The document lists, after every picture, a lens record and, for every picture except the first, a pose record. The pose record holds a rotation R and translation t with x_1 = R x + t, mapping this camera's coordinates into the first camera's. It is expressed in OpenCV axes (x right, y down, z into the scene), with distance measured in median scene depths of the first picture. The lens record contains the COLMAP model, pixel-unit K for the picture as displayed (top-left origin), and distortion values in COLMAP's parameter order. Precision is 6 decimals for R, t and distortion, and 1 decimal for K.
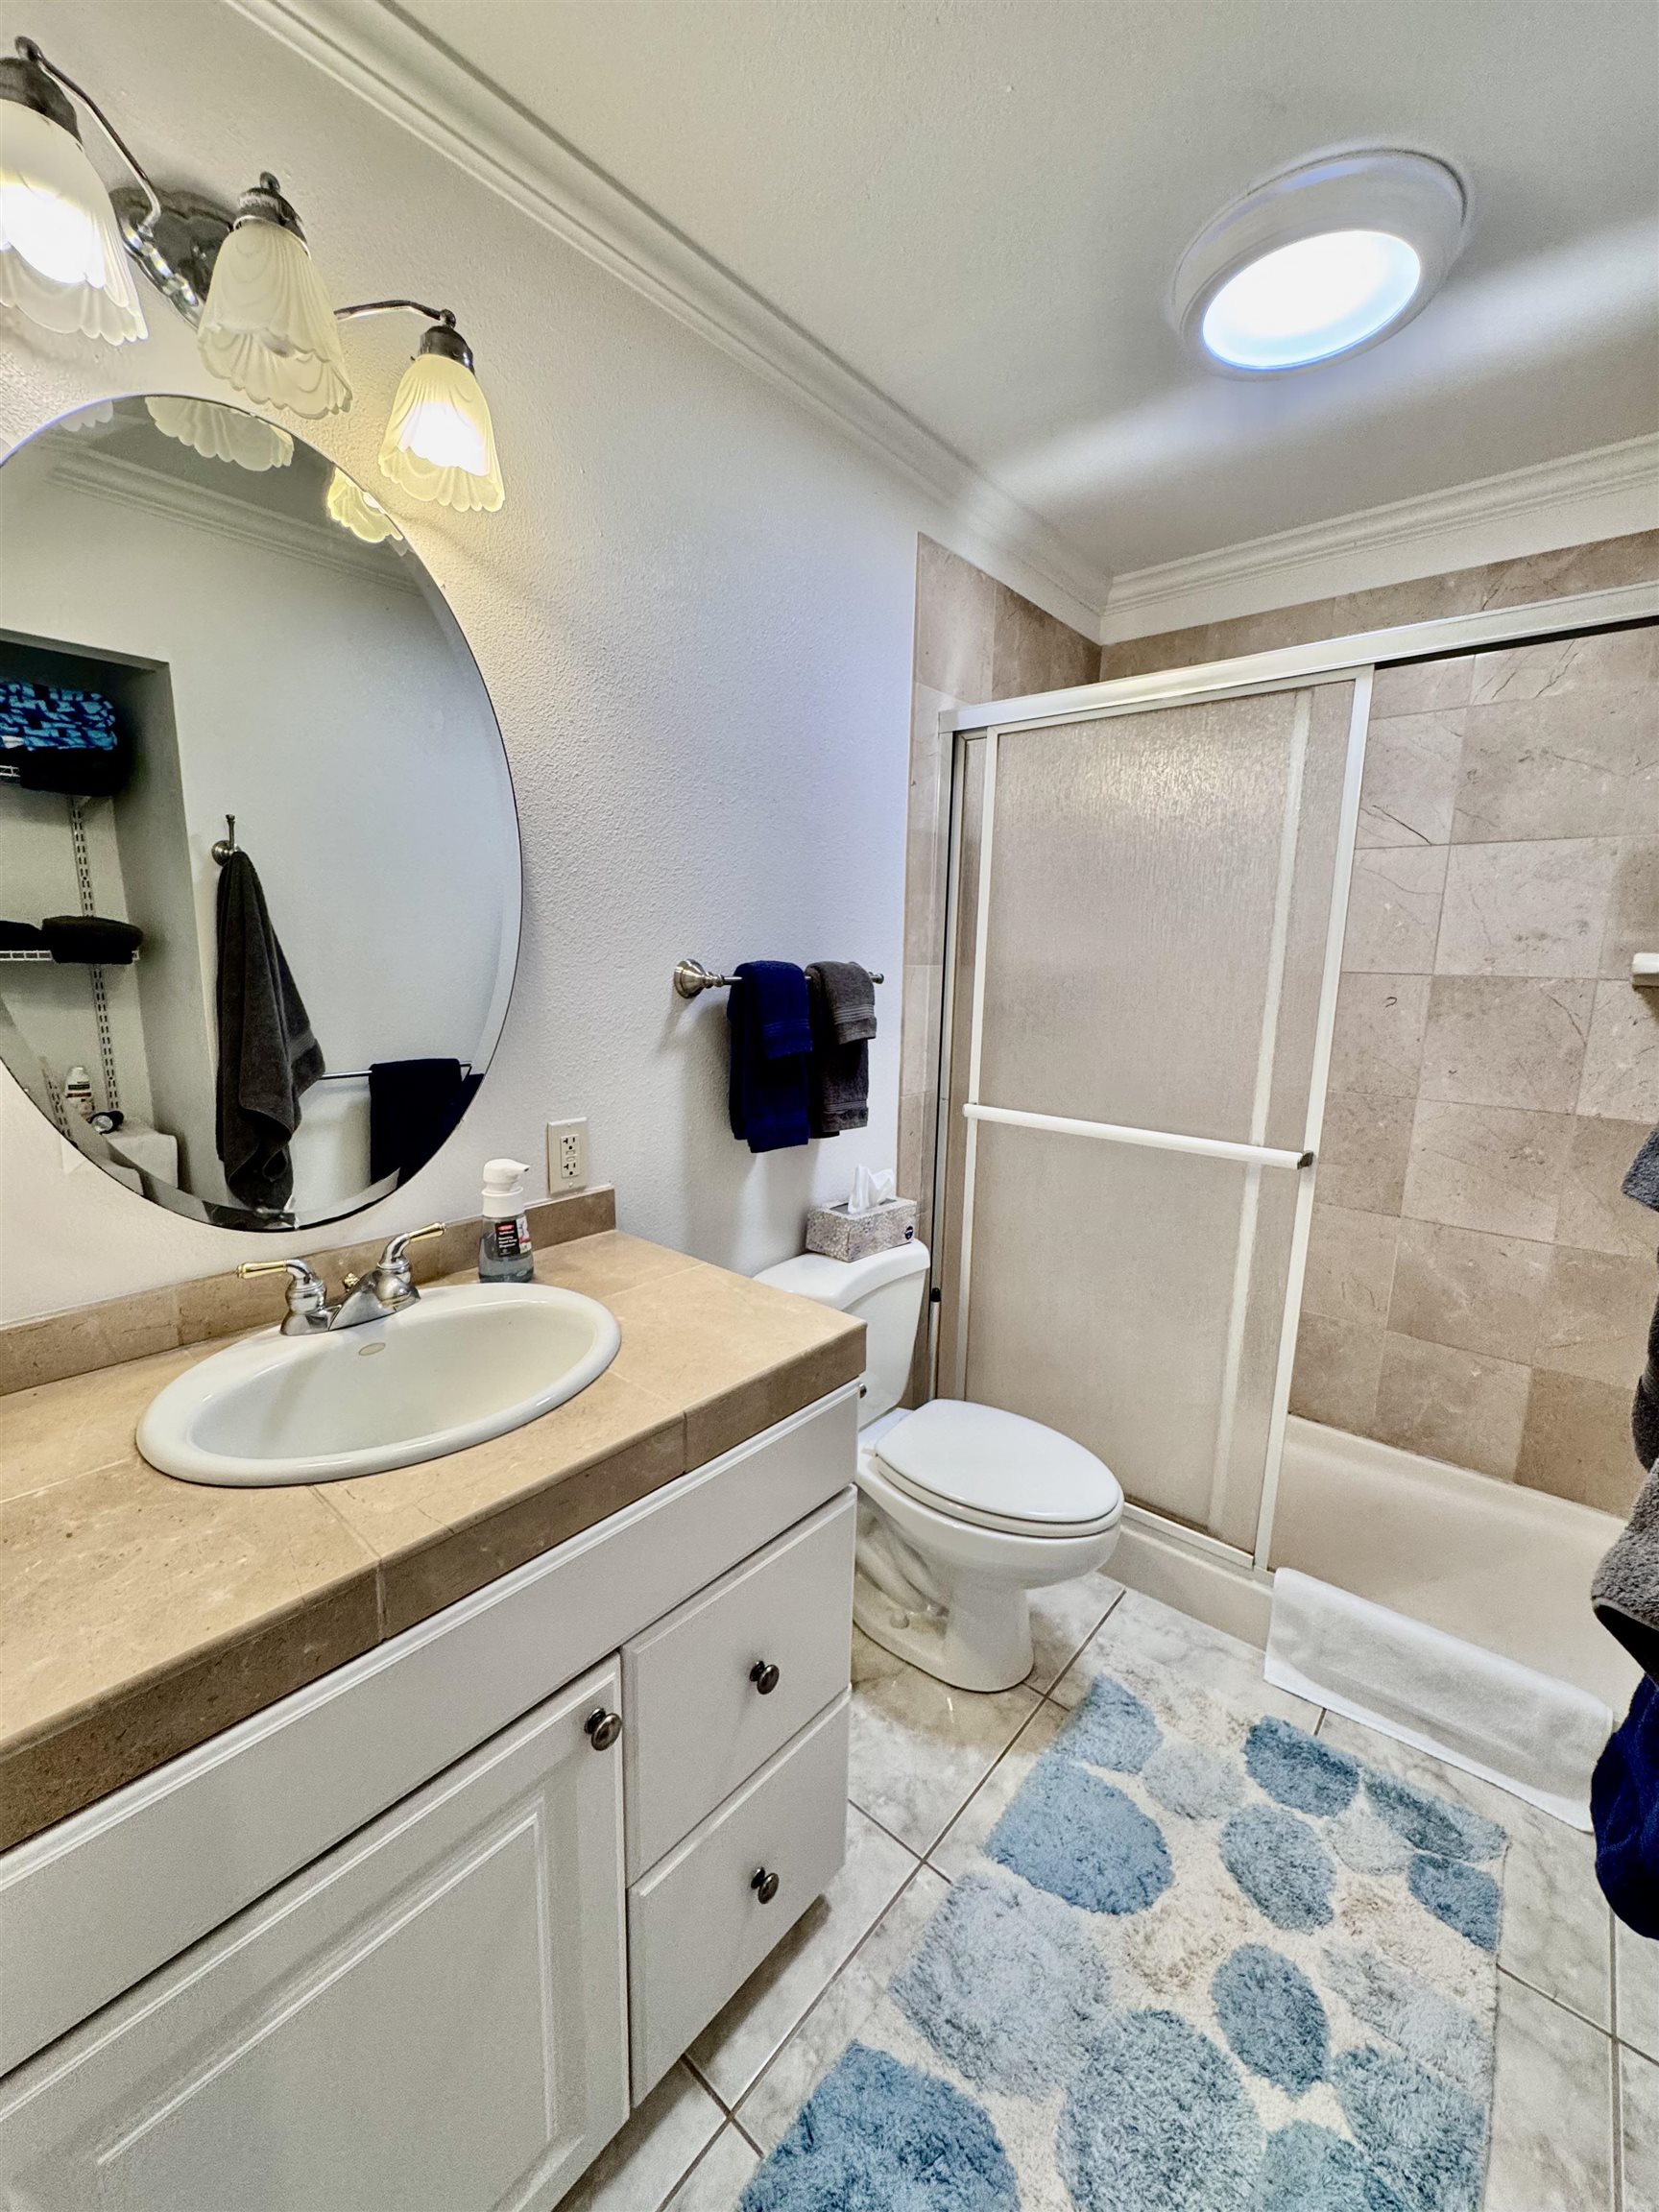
lens RADIAL K [[885.7, 0, 823.7], [0, 885.7, 1104.2], [0, 0, 1]] dist [-0.006078, 0.001348]
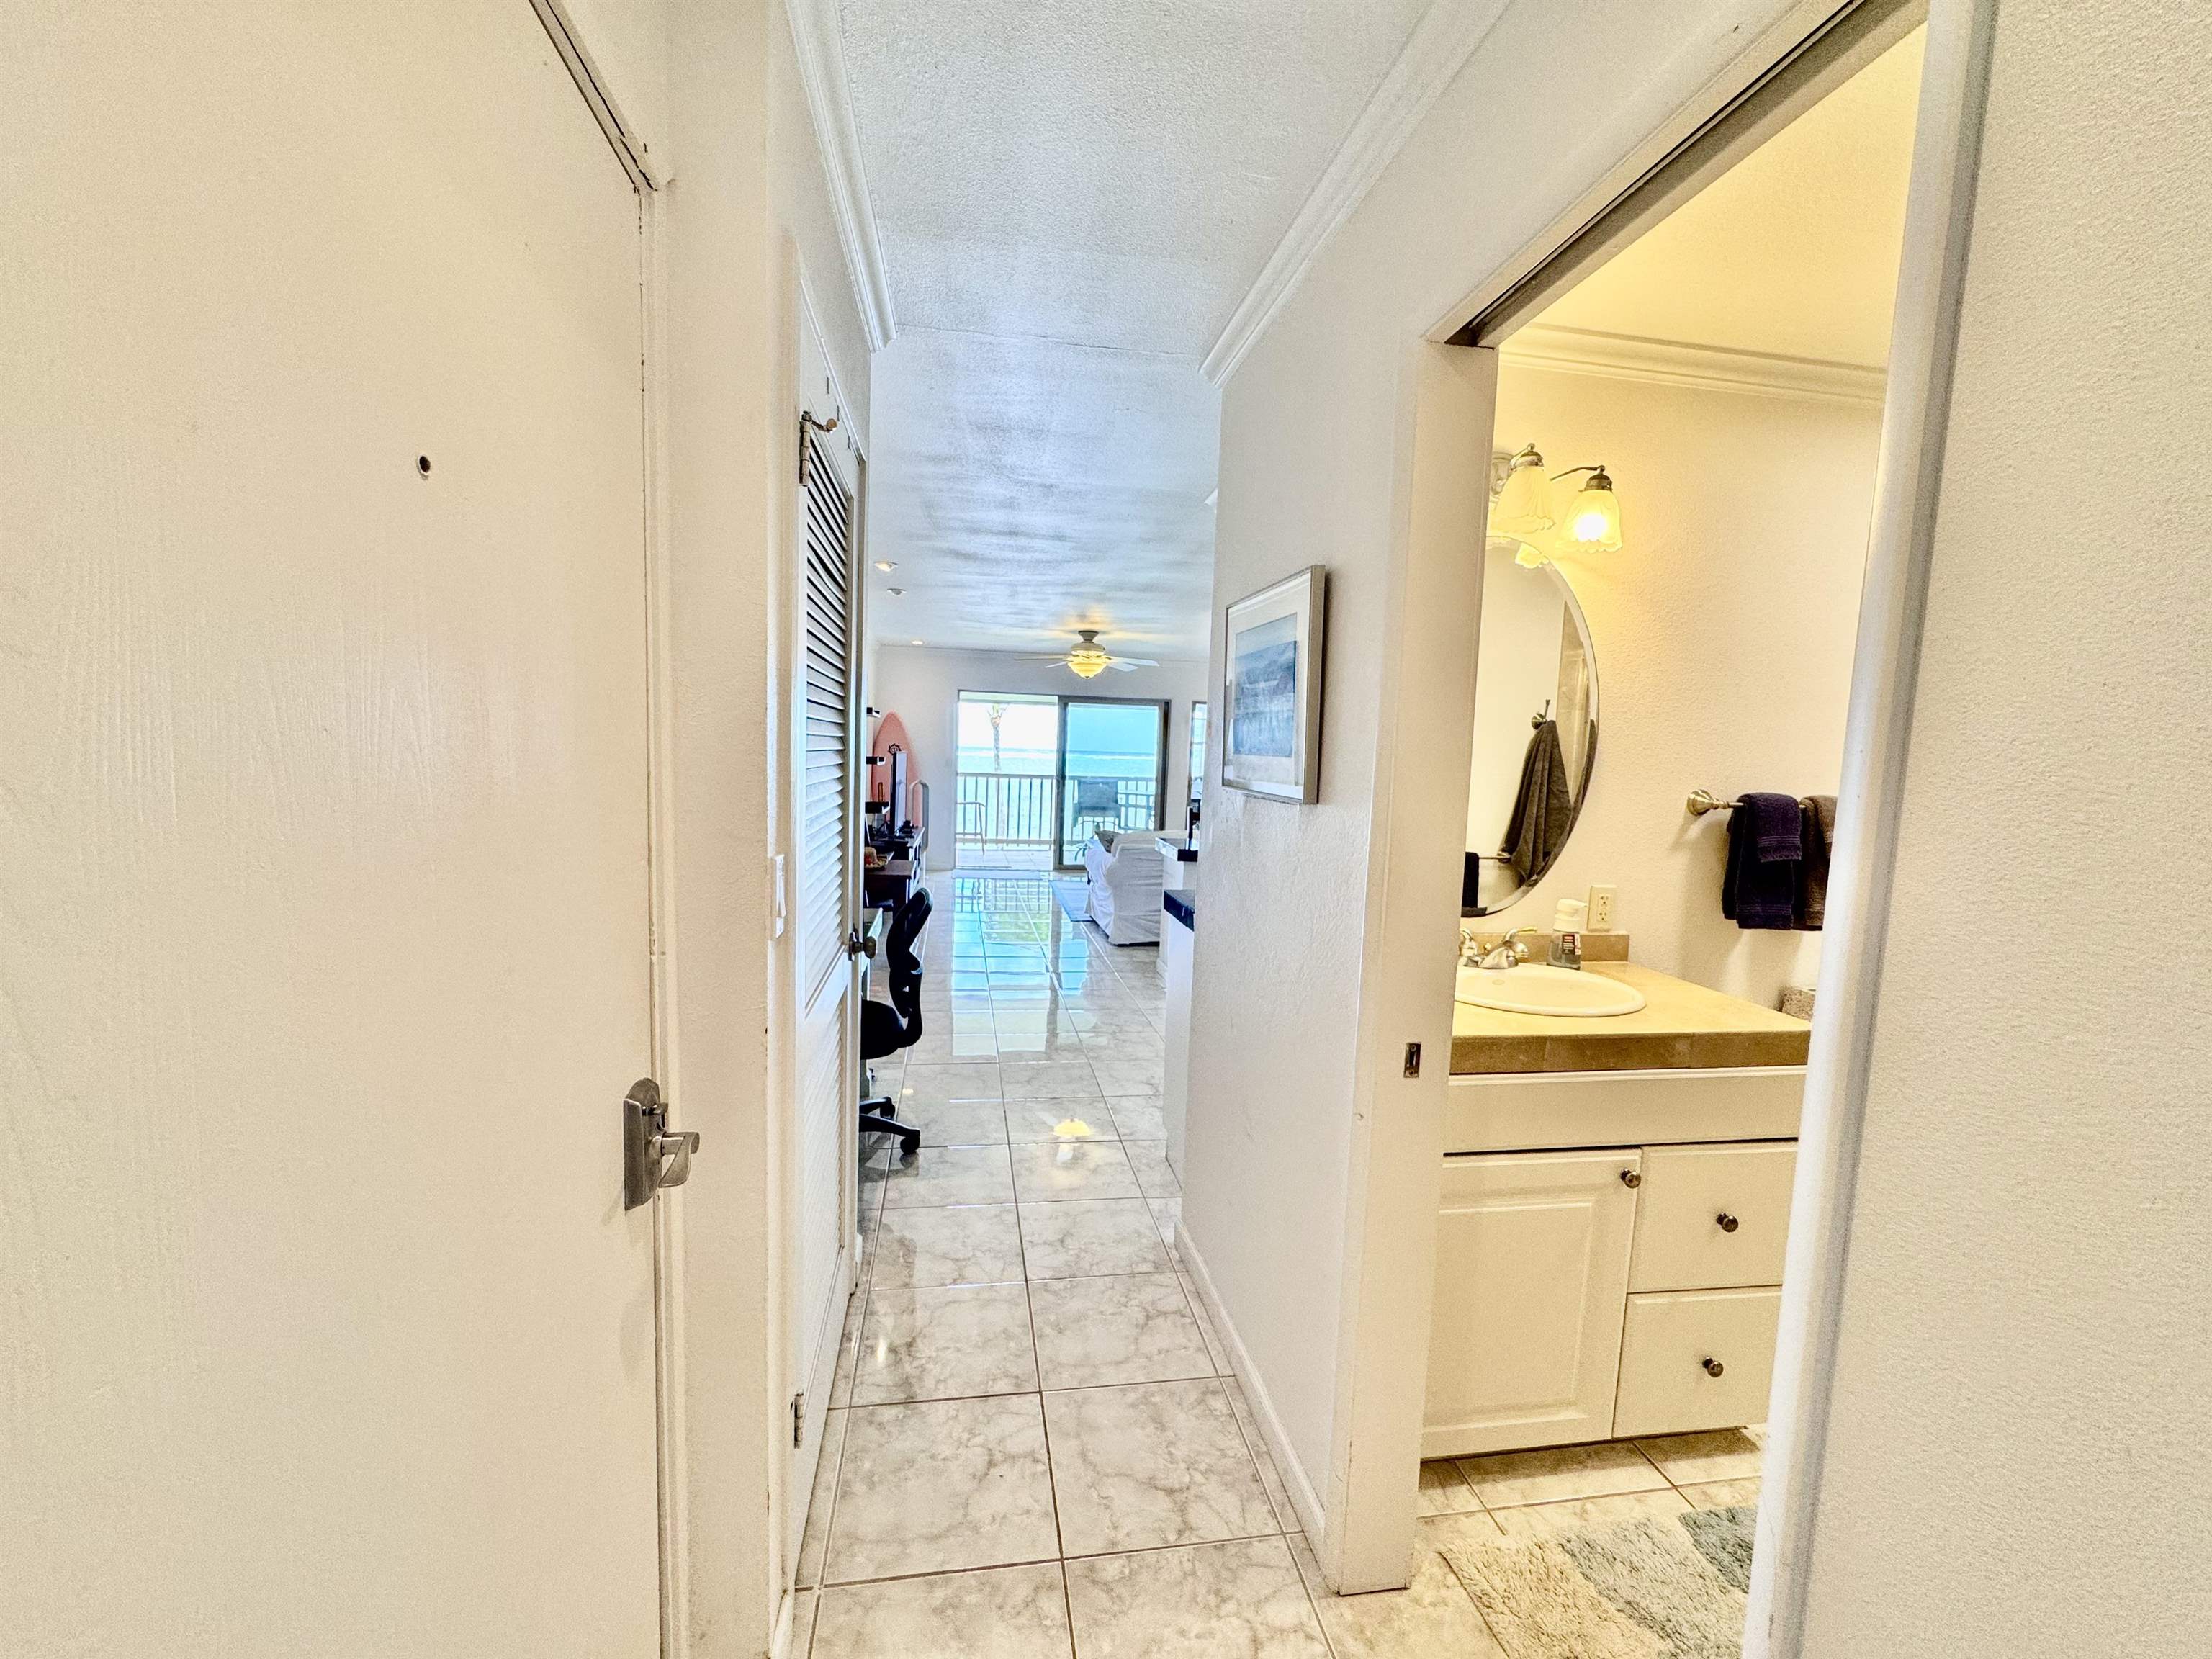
lens RADIAL K [[885.7, 0, 1096.7], [0, 885.7, 836.2], [0, 0, 1]] dist [-0.006078, 0.001348]
pose [[0.765611, 0.068701, -0.639625, 0.027991], [-0.133085, 0.989687, -0.052997, 0.145974], [0.629387, 0.125699, 0.766858, -0.880271]]
